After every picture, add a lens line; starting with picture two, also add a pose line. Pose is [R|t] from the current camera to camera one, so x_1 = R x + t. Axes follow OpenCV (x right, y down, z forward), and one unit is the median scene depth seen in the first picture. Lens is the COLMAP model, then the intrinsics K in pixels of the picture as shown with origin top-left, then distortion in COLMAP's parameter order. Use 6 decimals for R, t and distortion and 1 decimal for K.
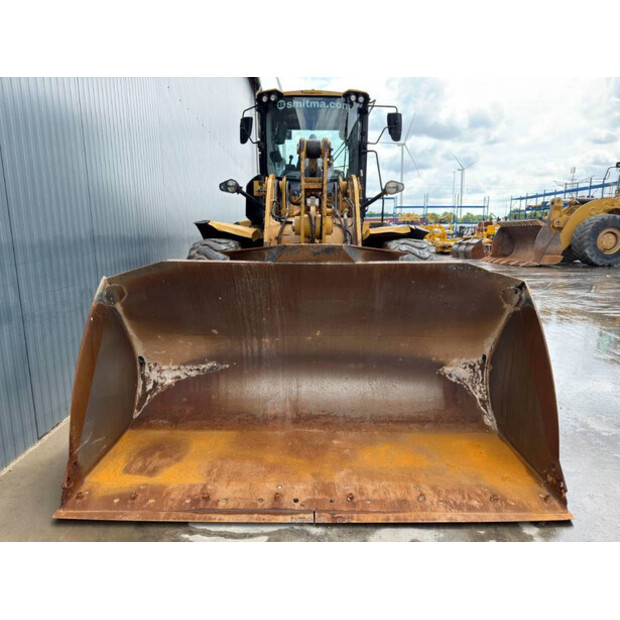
lens RADIAL K [[430.4, 0, 311.6], [0, 430.4, 311.9], [0, 0, 1]] dist [0.092390, -0.134304]
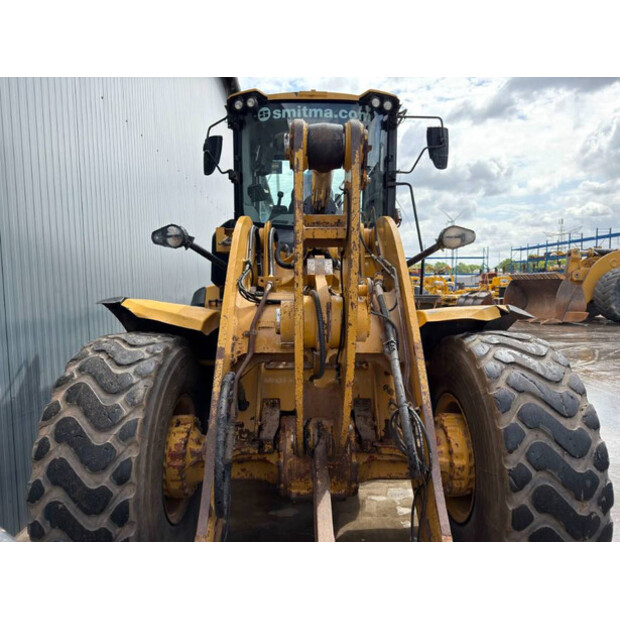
lens RADIAL K [[430.4, 0, 311.6], [0, 430.4, 311.9], [0, 0, 1]] dist [0.092390, -0.134304]
pose [[0.999901, -0.006078, 0.012652, -0.009425], [0.007454, 0.993709, -0.111741, -0.110261], [-0.011893, 0.111825, 0.993657, 0.388803]]
